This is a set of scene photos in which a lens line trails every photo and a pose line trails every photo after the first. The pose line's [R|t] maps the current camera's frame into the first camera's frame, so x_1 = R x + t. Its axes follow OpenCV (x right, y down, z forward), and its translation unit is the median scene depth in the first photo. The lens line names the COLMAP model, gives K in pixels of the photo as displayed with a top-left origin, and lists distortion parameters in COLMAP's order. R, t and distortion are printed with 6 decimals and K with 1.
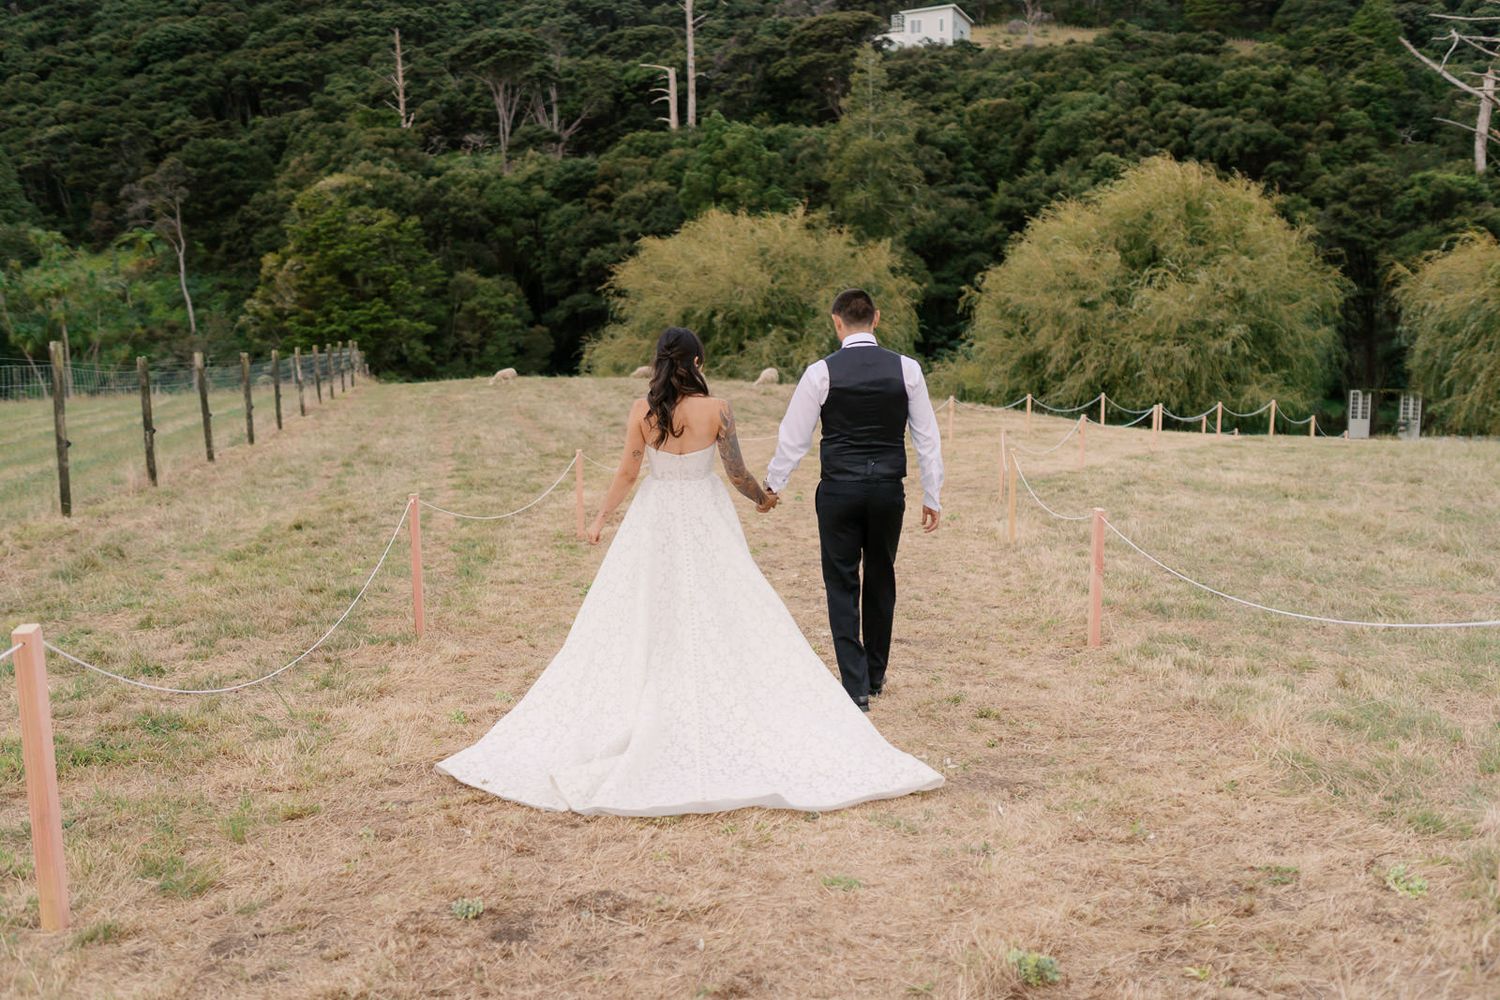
lens RADIAL K [[1415.7, 0, 750.1], [0, 1415.7, 500.6], [0, 0, 1]] dist [0.010616, 0.000000]
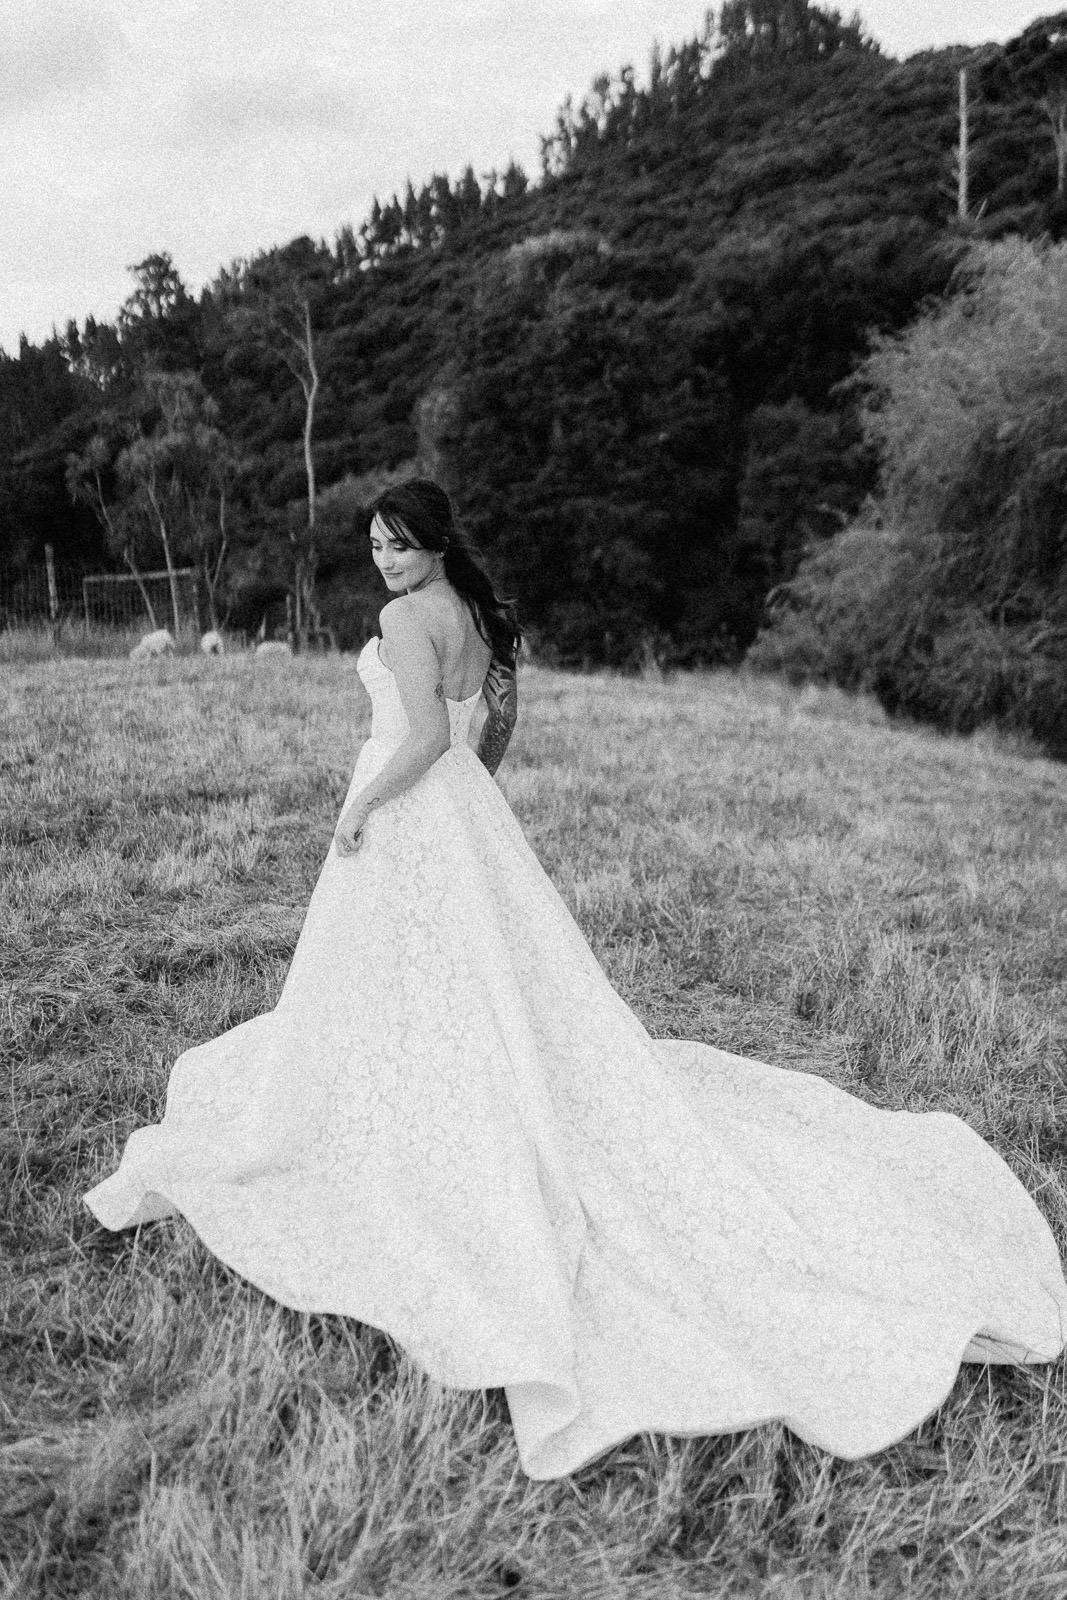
lens RADIAL K [[1510.1, 0, 529.3], [0, 1510.1, 809.1], [0, 0, 1]] dist [0.010616, 0.000000]
pose [[0.817114, 0.092972, -0.568929, 0.048701], [-0.055090, 0.994986, 0.083474, -0.060832], [0.573837, -0.036866, 0.818139, 0.534452]]
